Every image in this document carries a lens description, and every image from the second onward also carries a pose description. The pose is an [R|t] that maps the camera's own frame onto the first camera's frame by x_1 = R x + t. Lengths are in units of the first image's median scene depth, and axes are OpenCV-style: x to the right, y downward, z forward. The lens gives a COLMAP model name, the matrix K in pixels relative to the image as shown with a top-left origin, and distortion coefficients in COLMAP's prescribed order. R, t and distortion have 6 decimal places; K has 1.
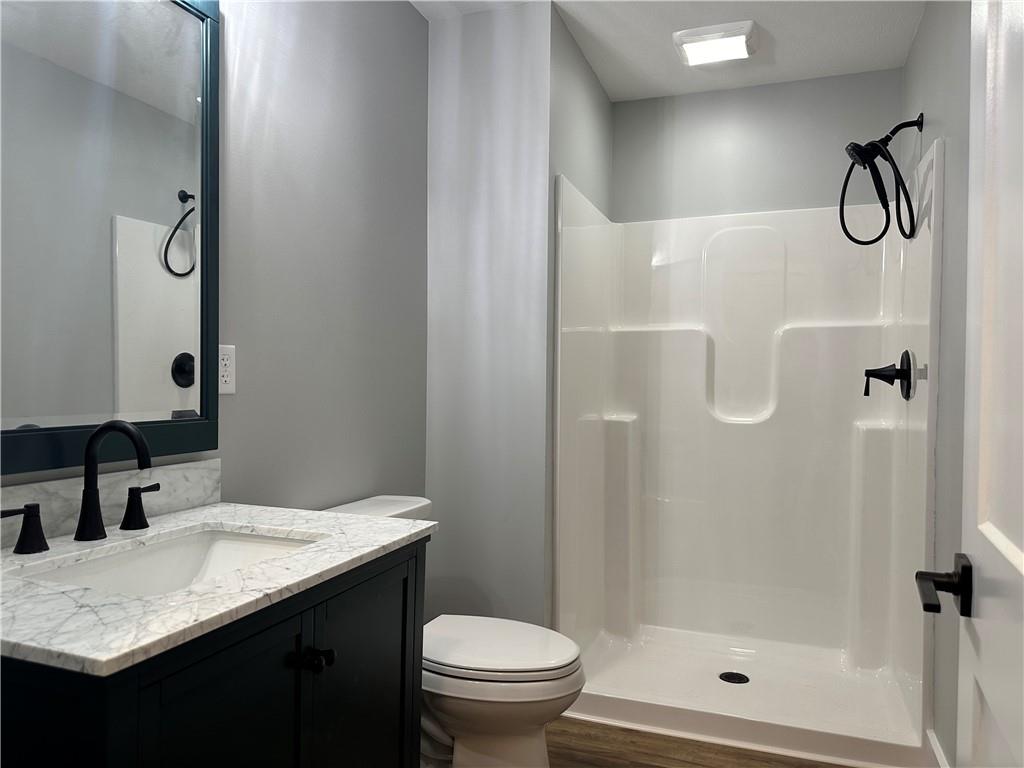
lens RADIAL K [[716.9, 0, 513.6], [0, 716.9, 384.2], [0, 0, 1]] dist [0.032353, -0.003495]
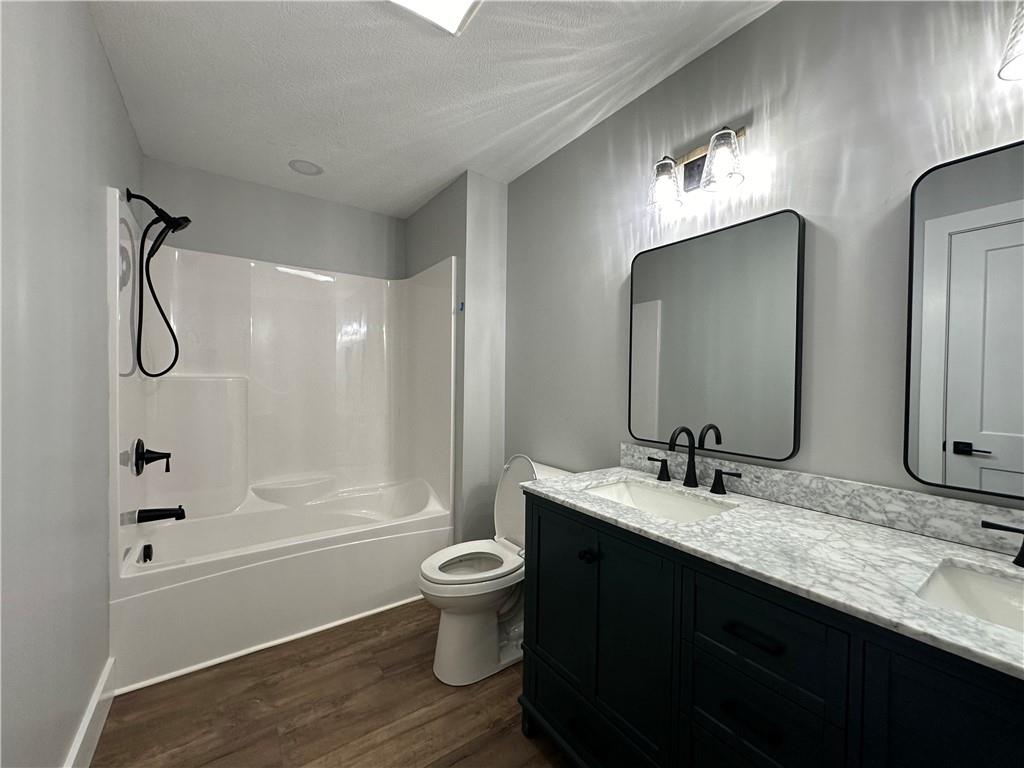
lens RADIAL K [[408.4, 0, 515.9], [0, 408.4, 384.4], [0, 0, 1]] dist [0.000353, 0.000032]
pose [[-0.568700, -0.006434, -0.822520, 0.602317], [-0.025457, 0.999628, 0.009782, -0.062424], [0.822151, 0.026502, -0.568653, 1.239922]]
